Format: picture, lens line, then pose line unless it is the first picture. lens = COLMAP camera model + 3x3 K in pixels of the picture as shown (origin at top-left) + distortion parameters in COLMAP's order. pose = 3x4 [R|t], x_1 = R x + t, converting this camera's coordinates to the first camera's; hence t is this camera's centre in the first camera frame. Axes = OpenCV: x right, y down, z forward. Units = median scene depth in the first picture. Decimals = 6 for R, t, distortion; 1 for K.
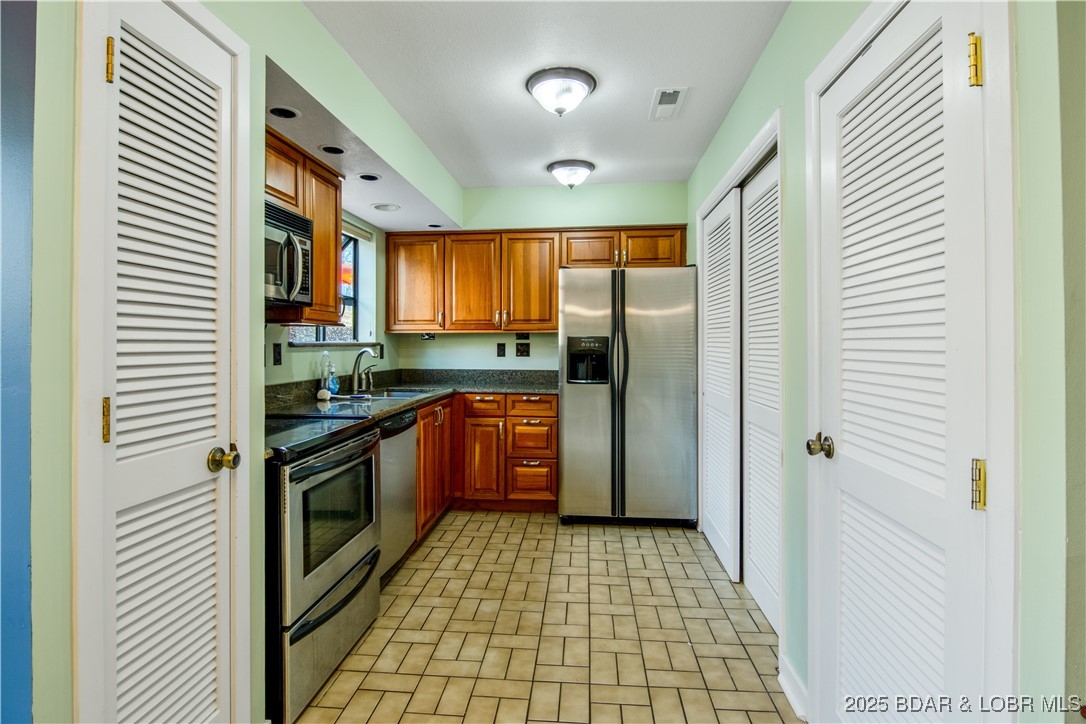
lens RADIAL K [[543.6, 0, 532.5], [0, 543.6, 340.5], [0, 0, 1]] dist [0.000995, -0.009868]
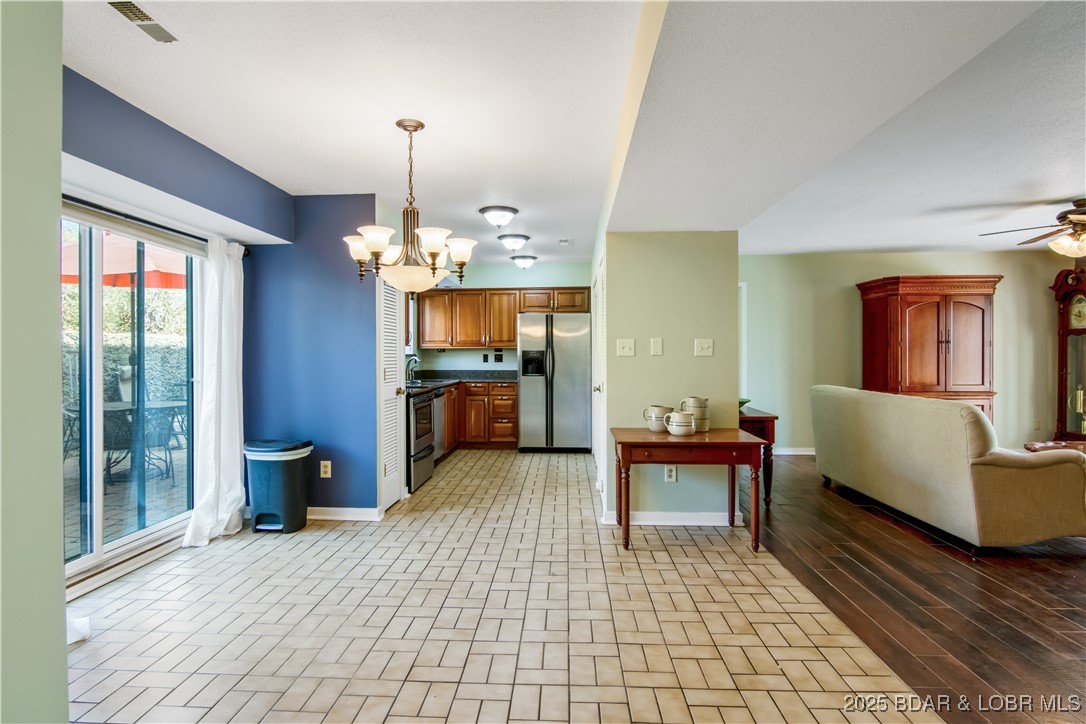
lens RADIAL K [[543.6, 0, 537.9], [0, 543.6, 358.8], [0, 0, 1]] dist [0.000995, -0.009868]
pose [[0.998872, -0.003432, 0.047366, 0.028122], [0.002860, 0.999922, 0.012139, -0.001149], [-0.047404, -0.011989, 0.998804, -0.794461]]
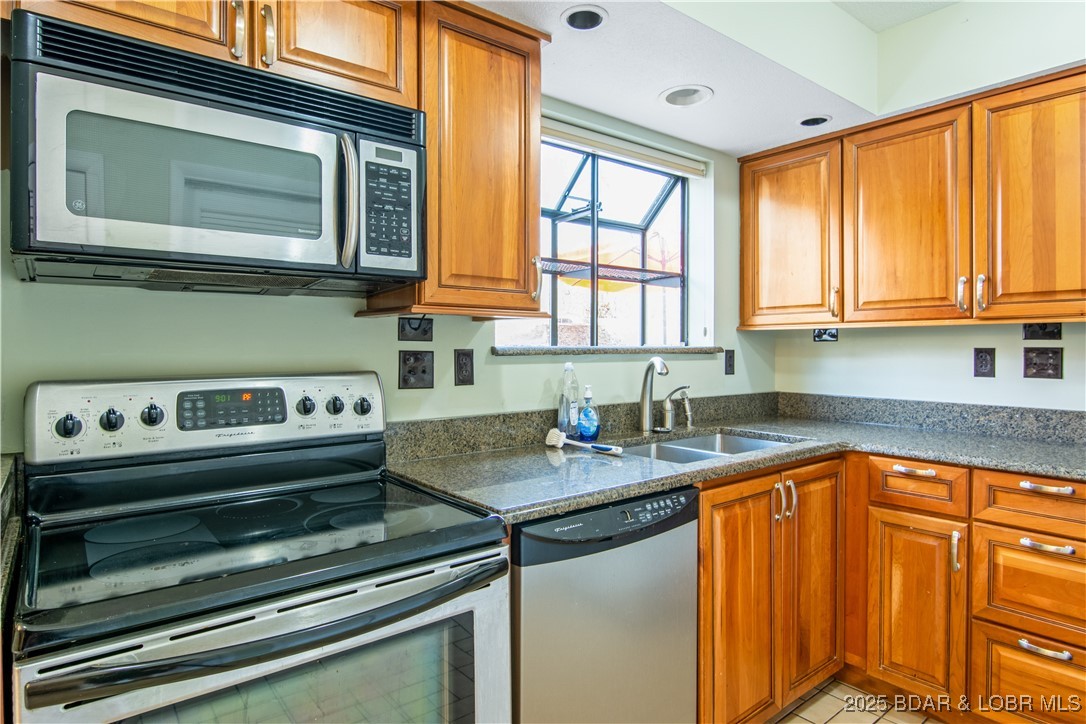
lens RADIAL K [[607.2, 0, 540.1], [0, 607.2, 349.3], [0, 0, 1]] dist [-0.002846, -0.007858]
pose [[0.700830, 0.001750, -0.713326, 0.052905], [0.005103, 0.999959, 0.007467, 0.000393], [0.713310, -0.008873, 0.700793, 0.429885]]
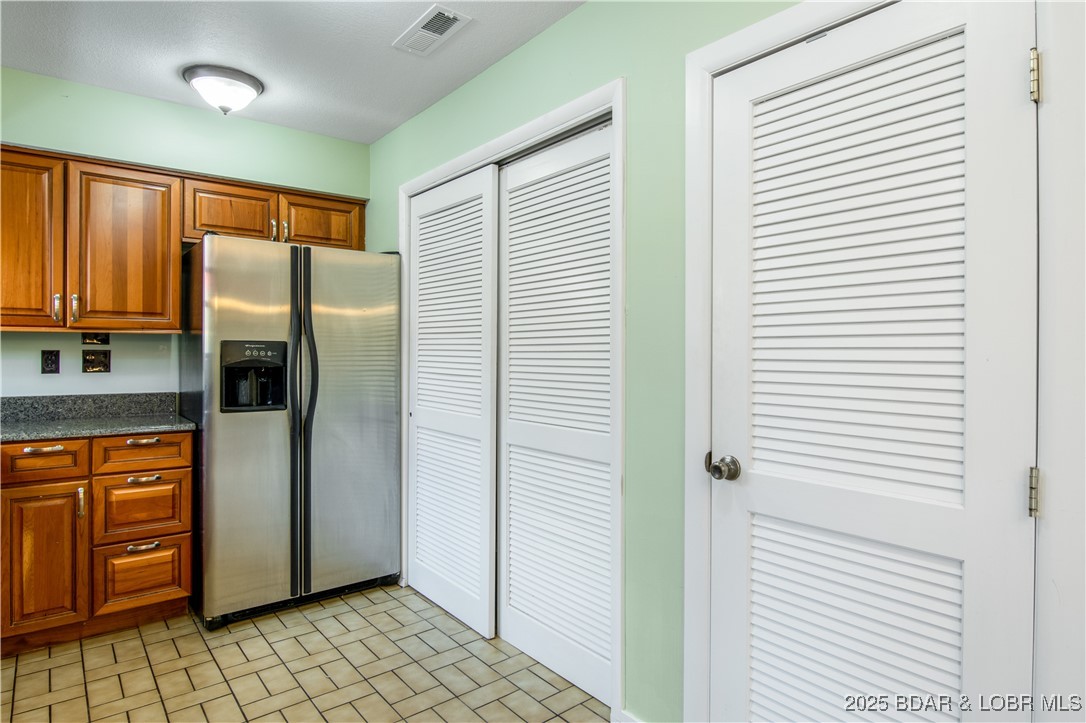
lens RADIAL K [[607.2, 0, 538.5], [0, 607.2, 353.5], [0, 0, 1]] dist [-0.002846, -0.007858]
pose [[0.716497, -0.000995, 0.697589, -0.157717], [-0.005958, 0.999954, 0.007546, 0.000385], [-0.697564, -0.009563, 0.716458, 0.203951]]
